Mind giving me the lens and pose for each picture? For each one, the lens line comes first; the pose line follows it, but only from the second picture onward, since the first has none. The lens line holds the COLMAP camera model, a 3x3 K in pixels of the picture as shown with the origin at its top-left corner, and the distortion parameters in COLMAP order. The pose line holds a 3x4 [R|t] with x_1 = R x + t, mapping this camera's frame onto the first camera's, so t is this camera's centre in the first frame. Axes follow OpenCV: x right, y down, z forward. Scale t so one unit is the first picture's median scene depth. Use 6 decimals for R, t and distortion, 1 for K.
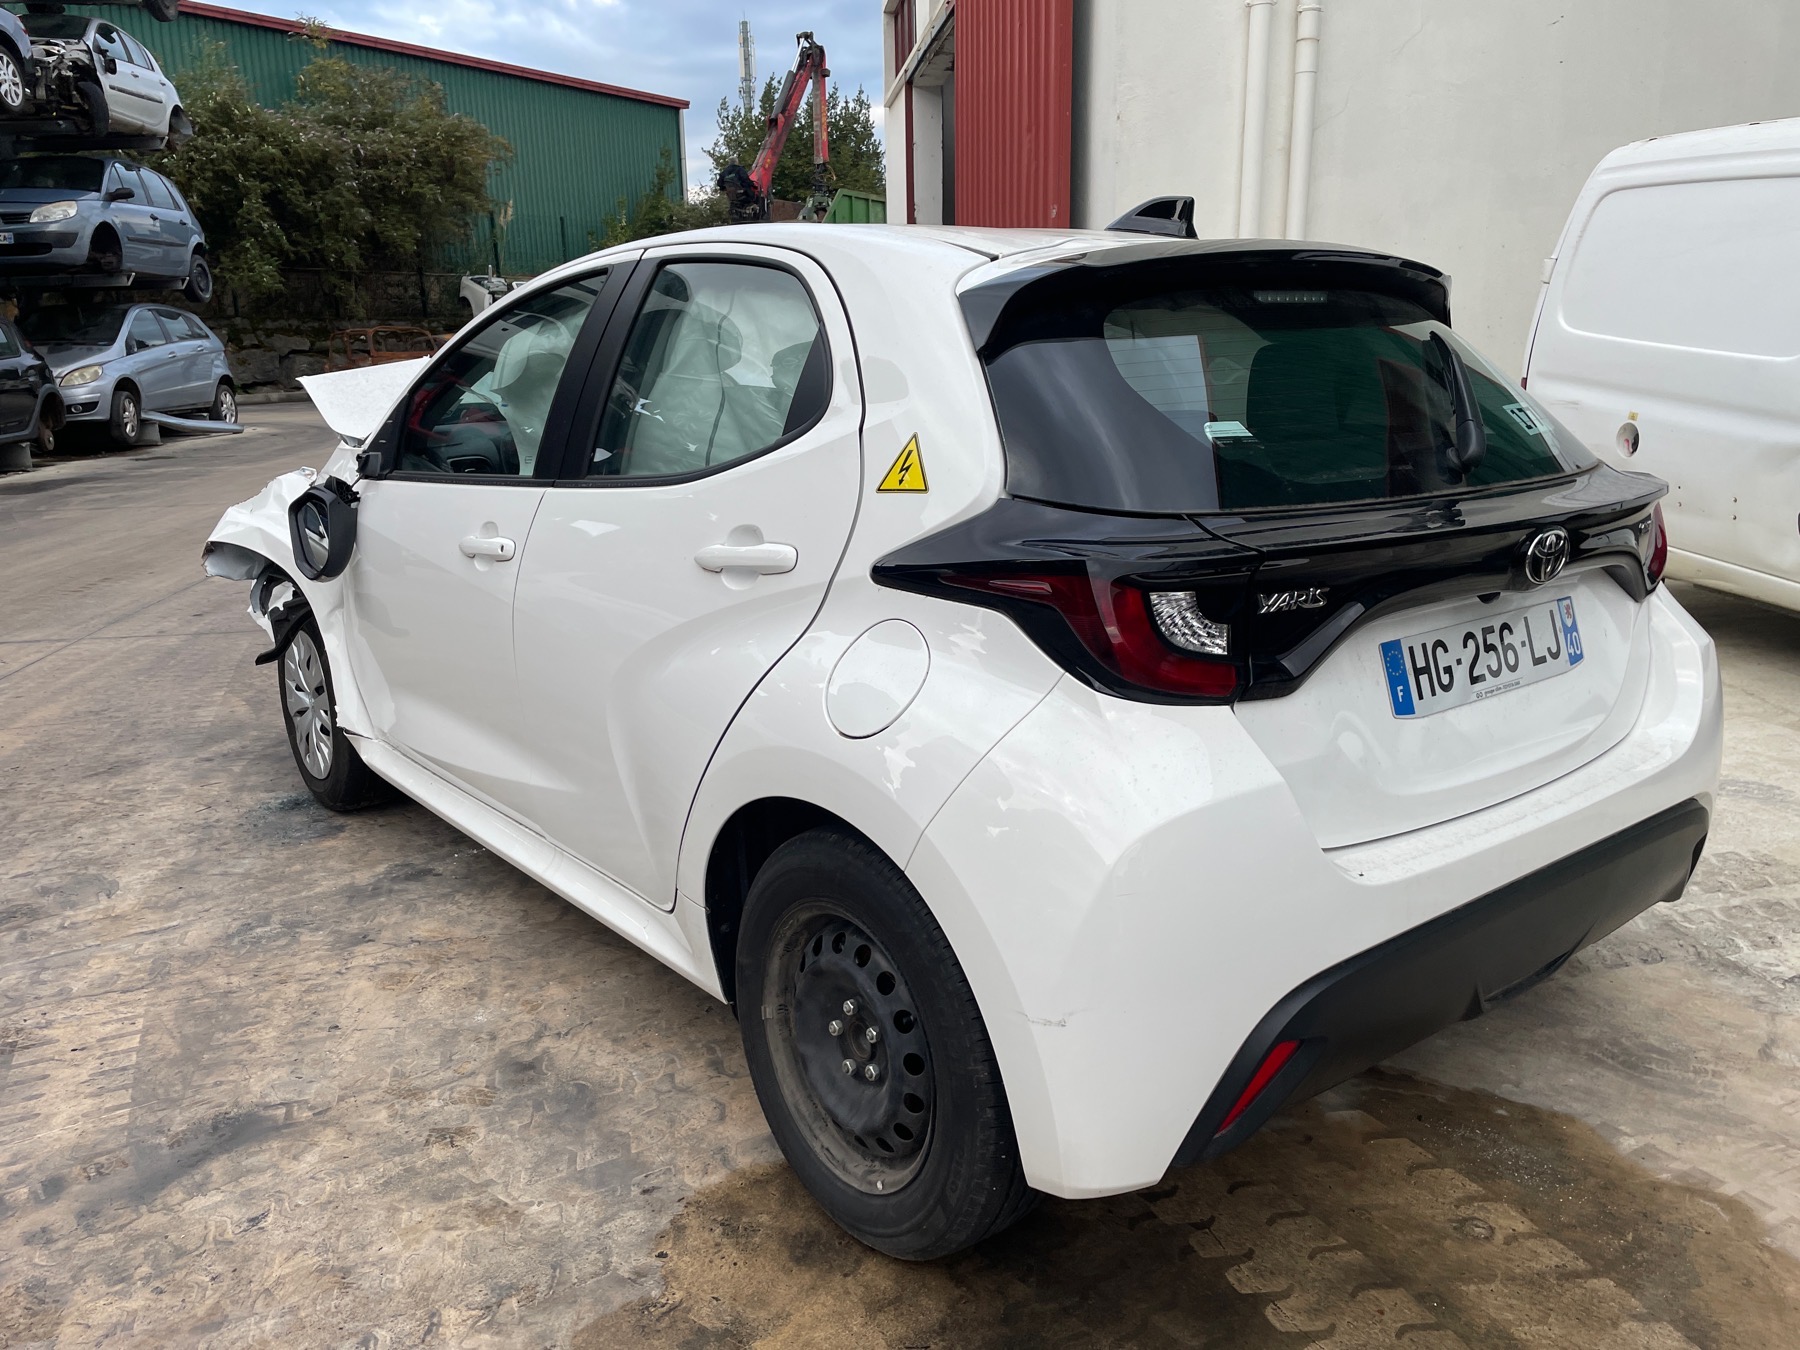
lens RADIAL K [[1380.1, 0, 905.0], [0, 1380.1, 681.4], [0, 0, 1]] dist [-0.003698, -0.007061]
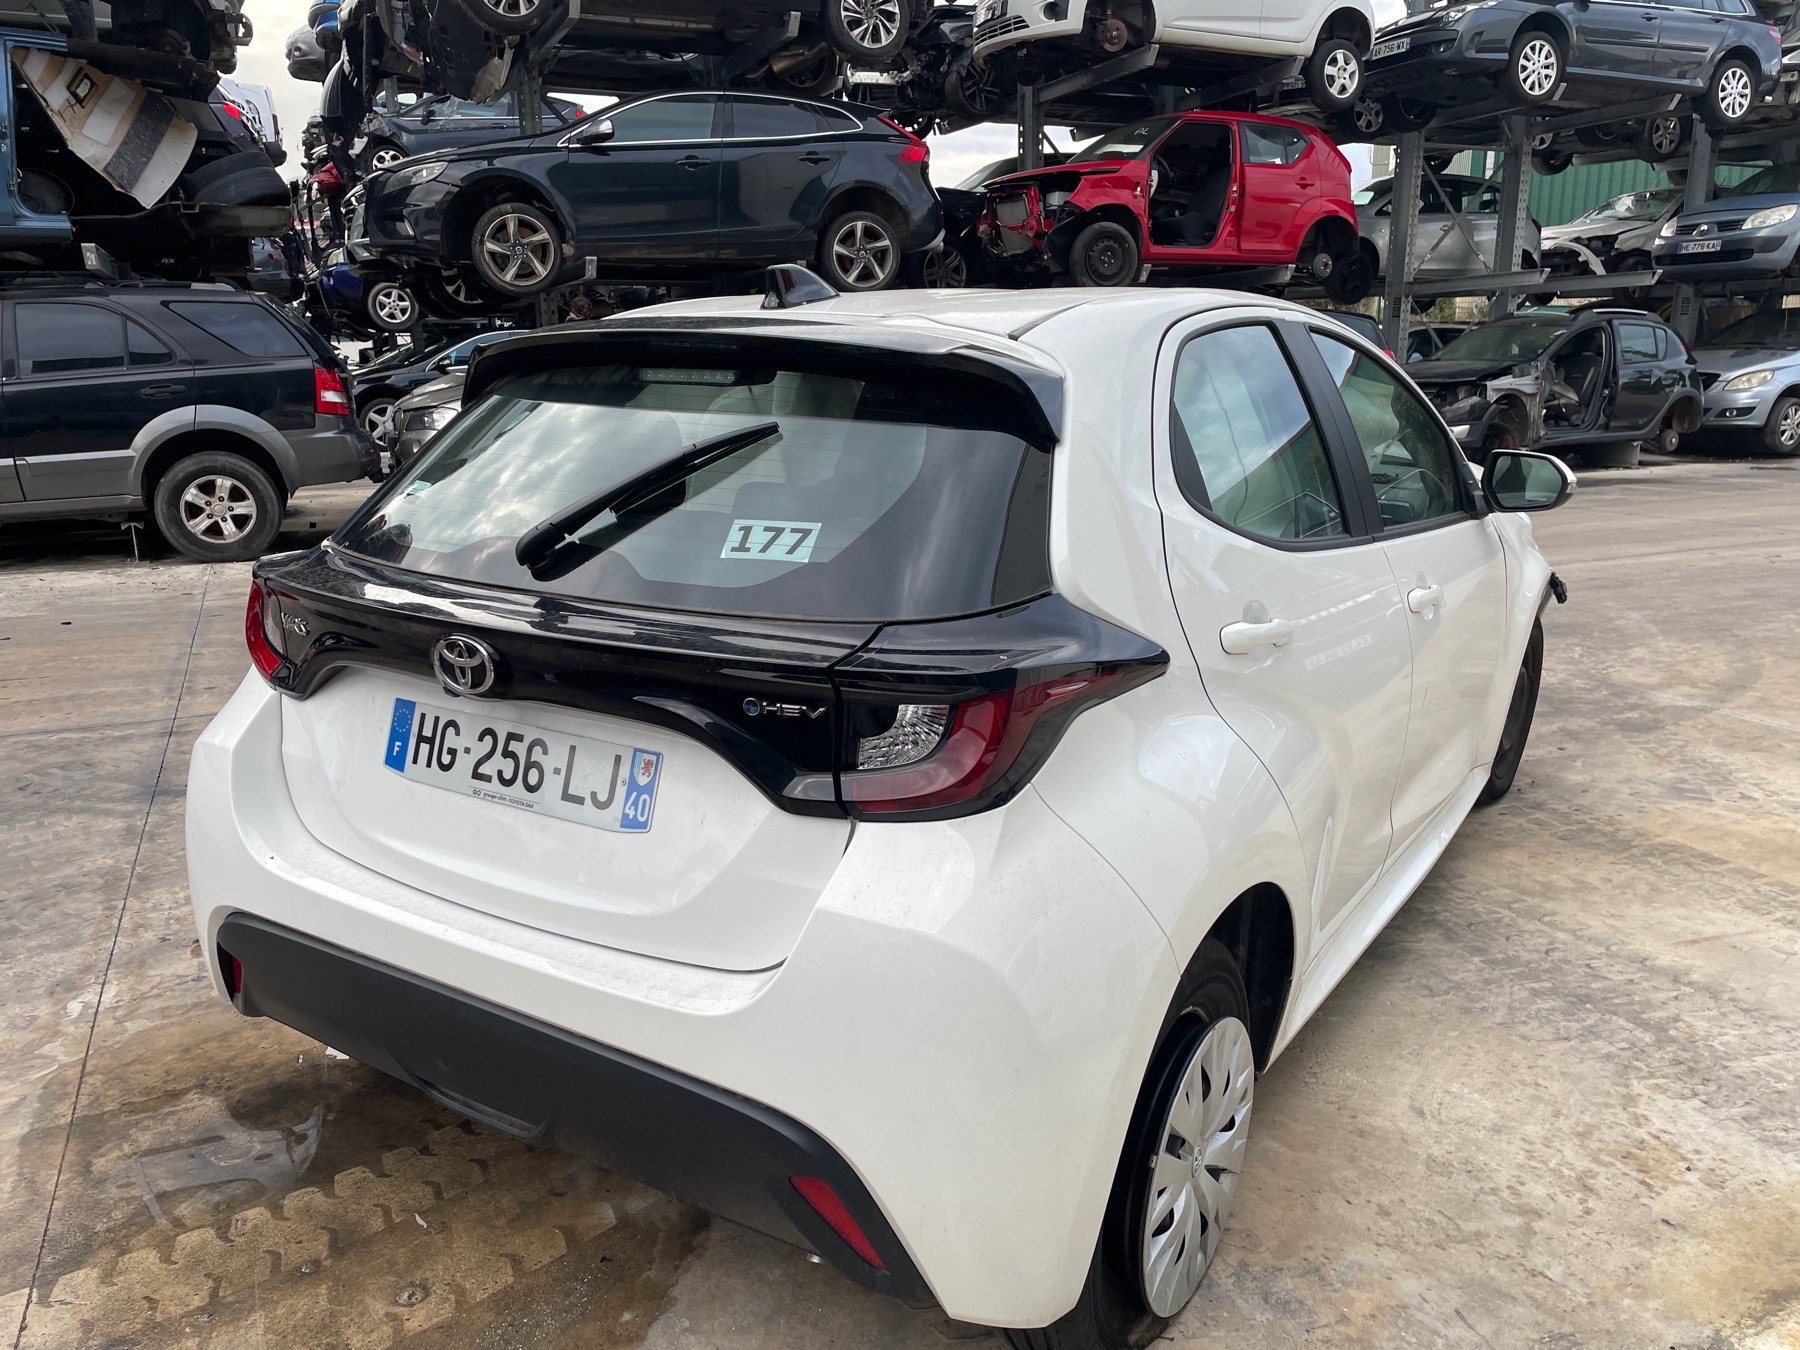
lens RADIAL K [[1380.1, 0, 908.6], [0, 1380.1, 671.2], [0, 0, 1]] dist [-0.003698, -0.007061]
pose [[0.319795, 0.228607, -0.919494, 1.371808], [-0.230695, 0.960038, 0.158453, -0.292783], [0.918973, 0.161450, 0.359754, 0.904448]]
